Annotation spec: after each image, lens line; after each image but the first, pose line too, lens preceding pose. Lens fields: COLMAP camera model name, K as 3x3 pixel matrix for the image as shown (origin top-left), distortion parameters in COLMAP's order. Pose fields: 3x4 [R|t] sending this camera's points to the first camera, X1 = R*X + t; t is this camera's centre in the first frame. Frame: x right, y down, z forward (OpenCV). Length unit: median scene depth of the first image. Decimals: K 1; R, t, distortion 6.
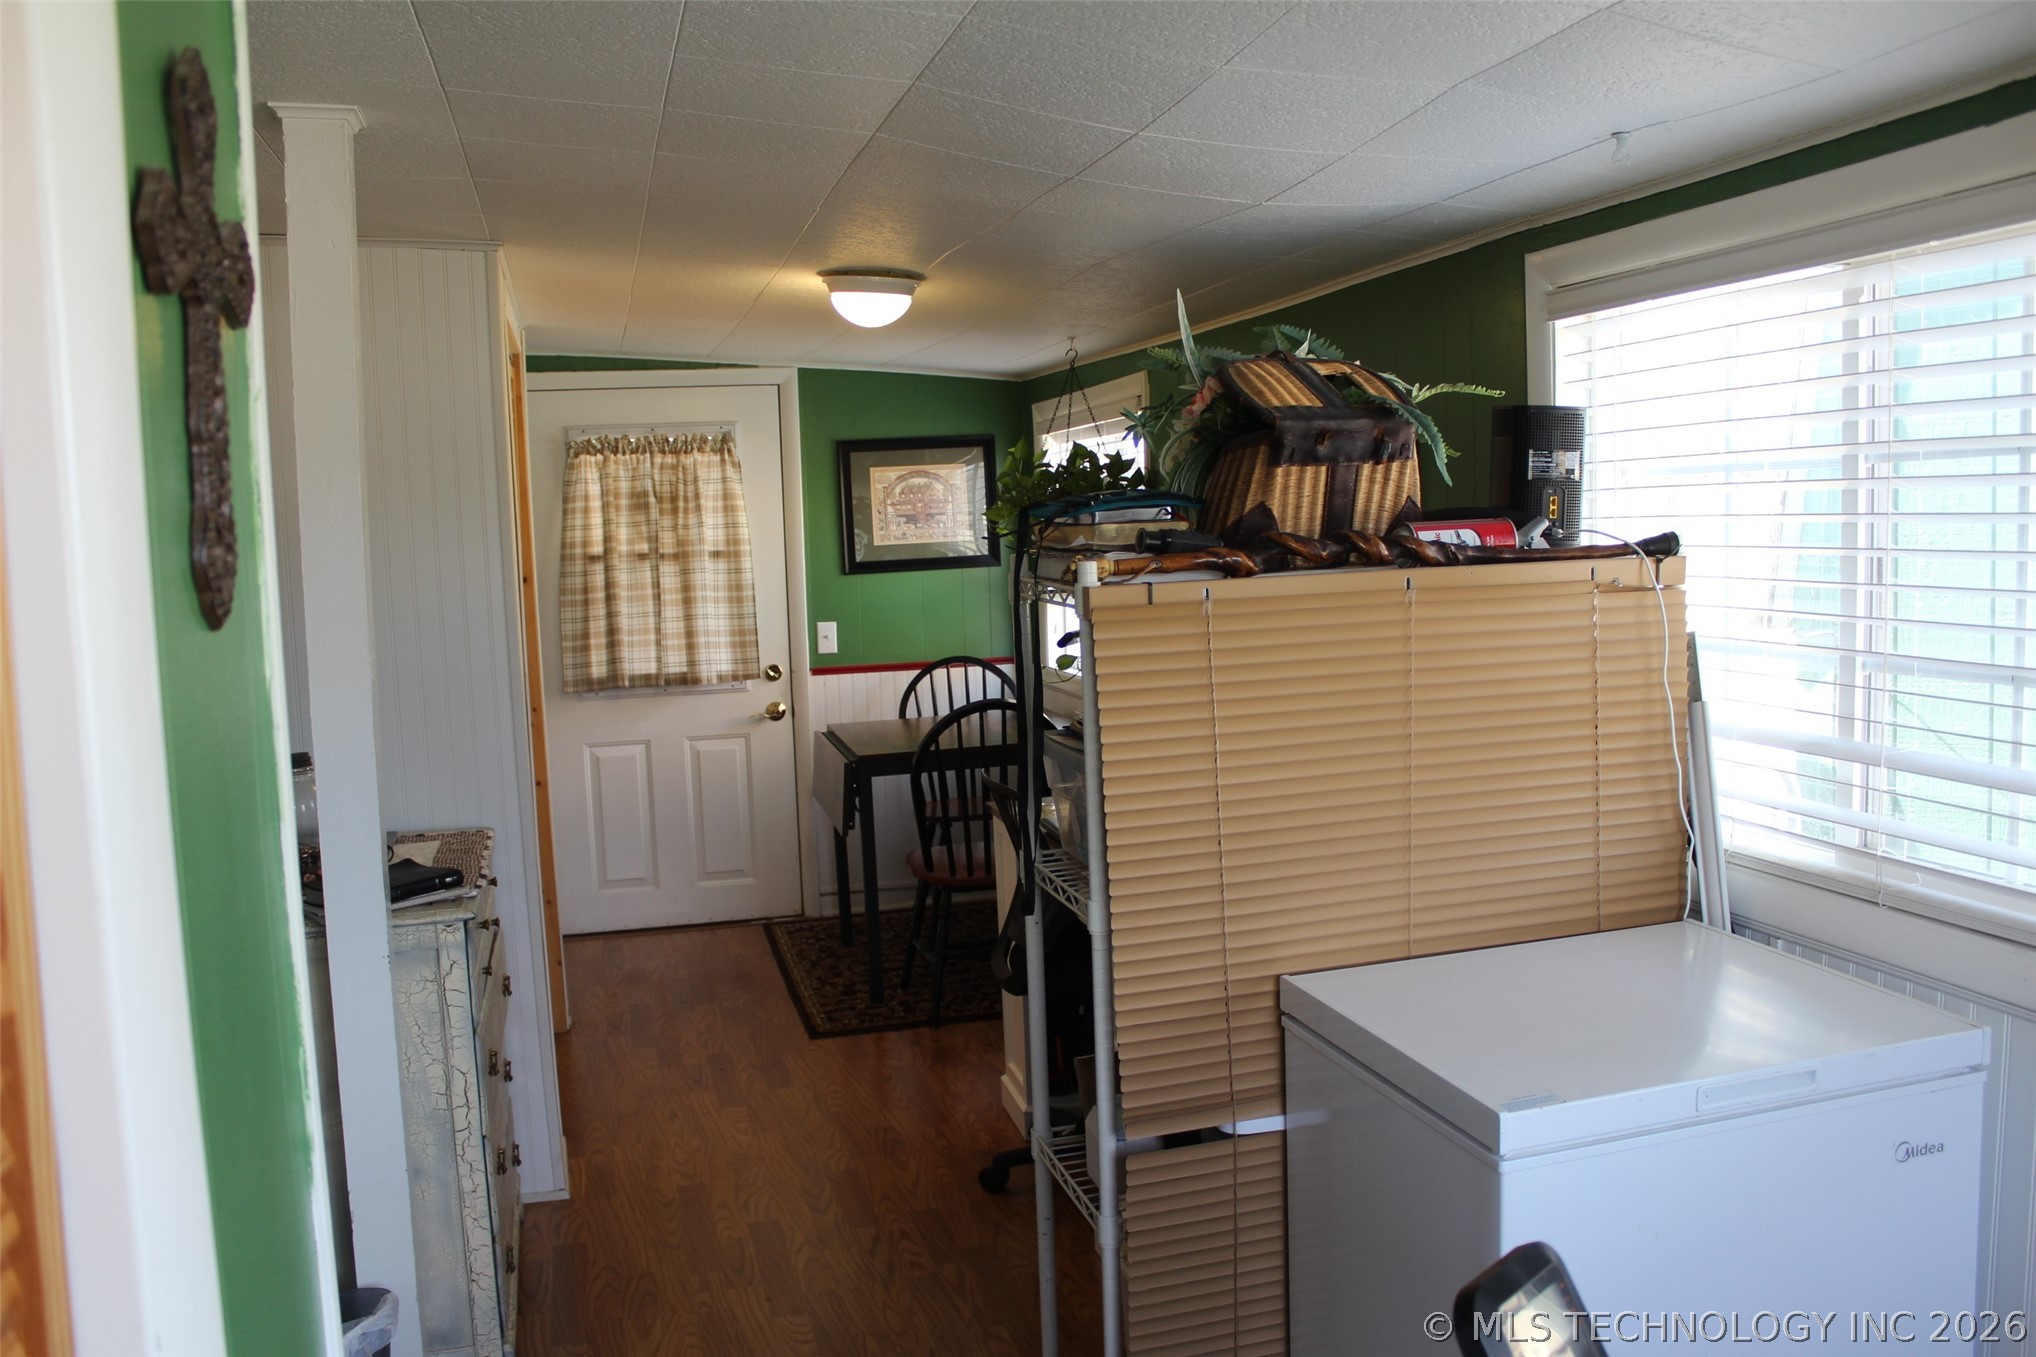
lens RADIAL K [[1675.0, 0, 1018.0], [0, 1675.0, 678.5], [0, 0, 1]] dist [-0.113517, 0.013545]
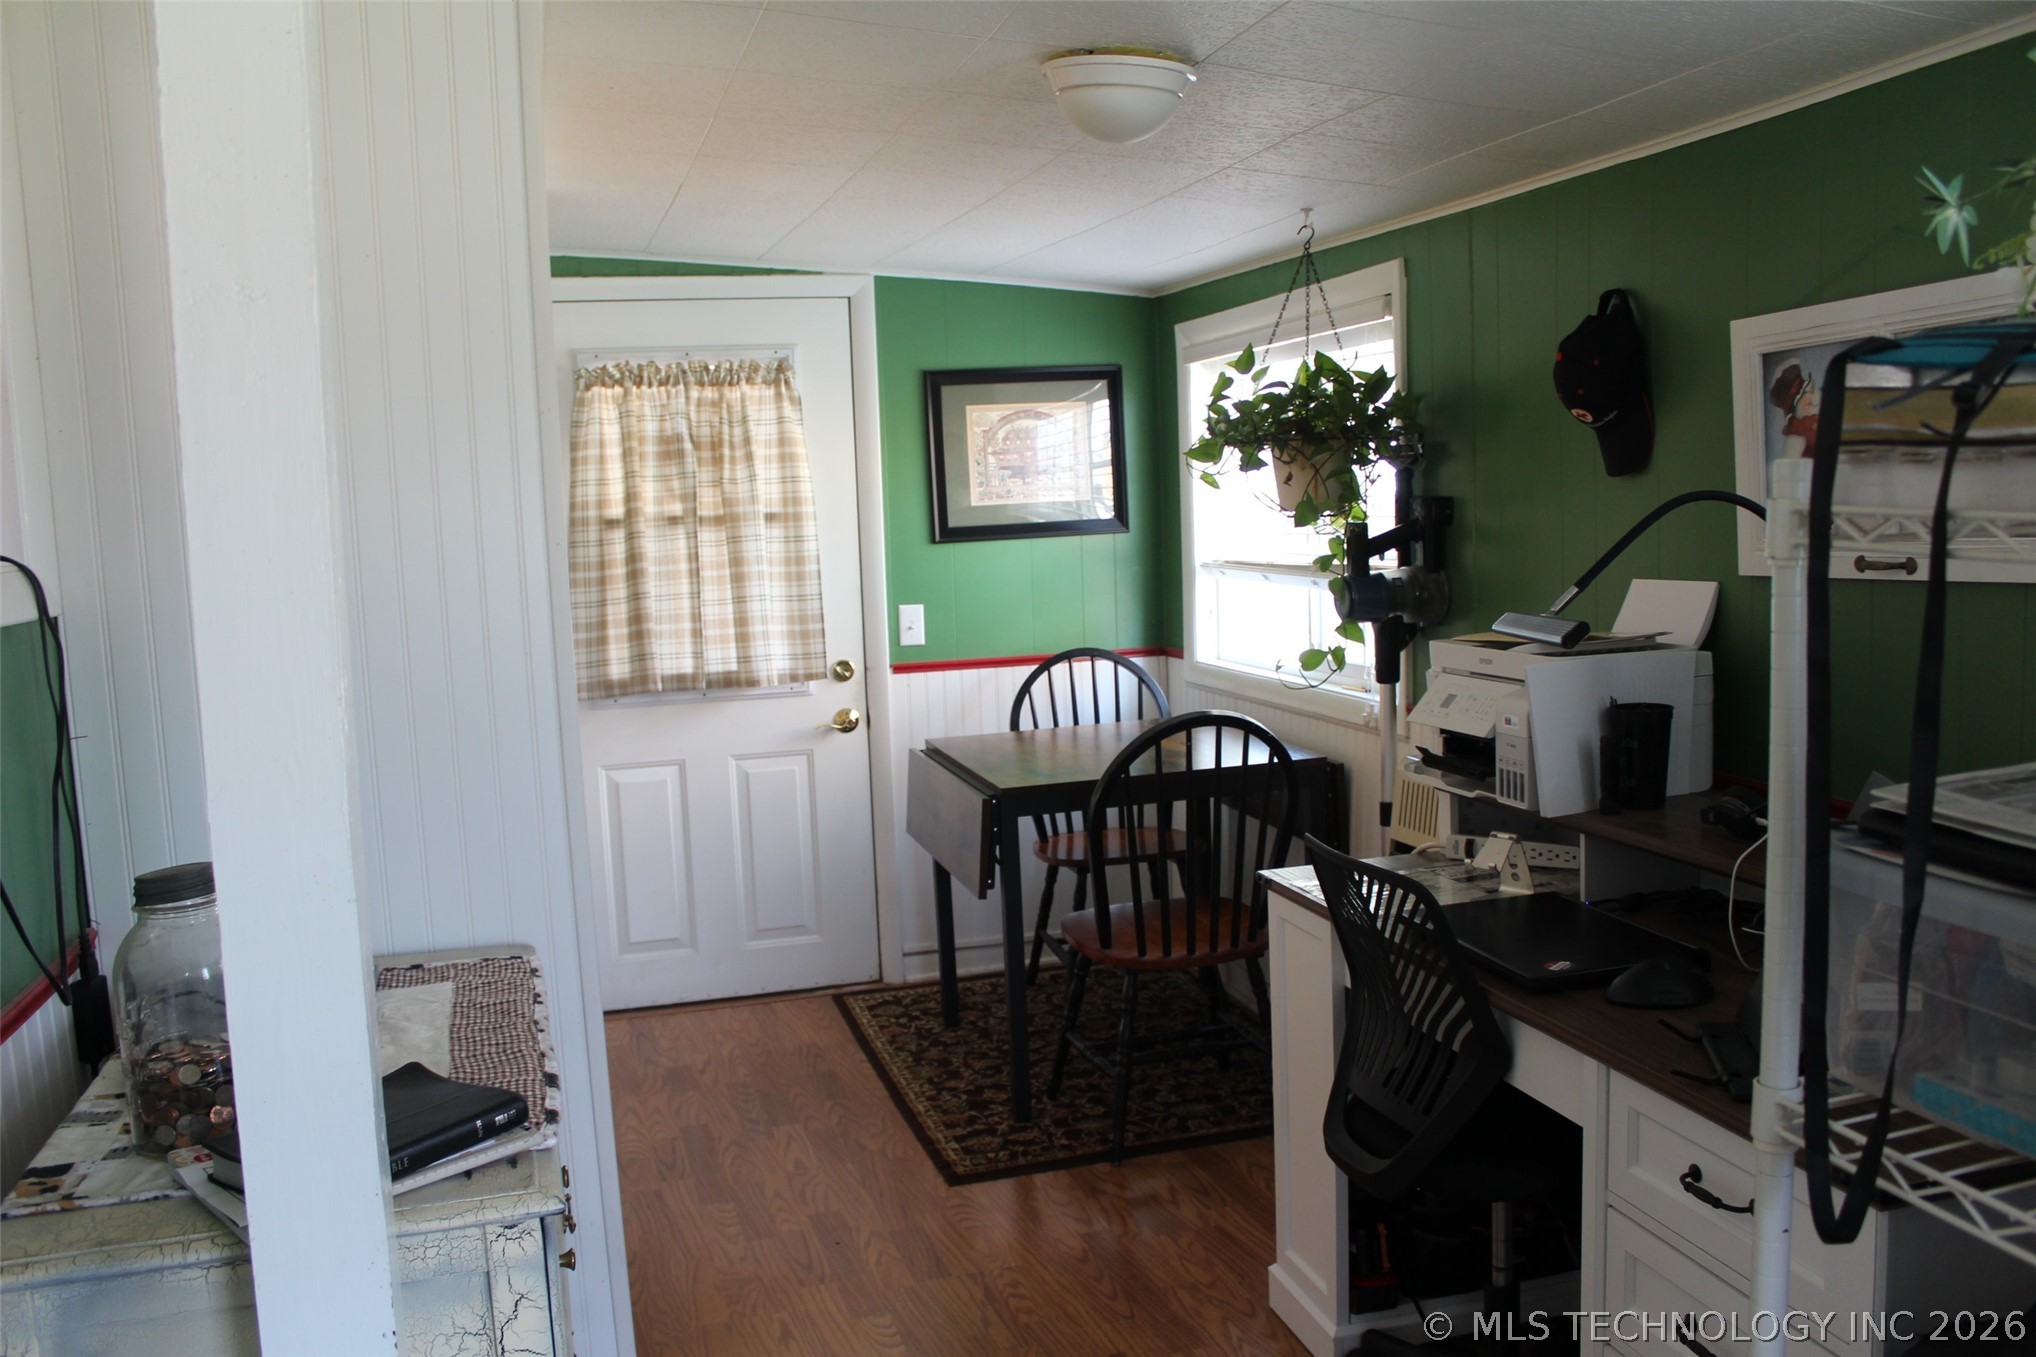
lens RADIAL K [[1675.0, 0, 1018.0], [0, 1675.0, 678.5], [0, 0, 1]] dist [-0.113517, 0.013545]
pose [[0.999403, -0.007043, 0.033837, -0.095035], [0.006679, 0.999919, 0.010870, -0.008046], [-0.033910, -0.010637, 0.999368, 0.231085]]
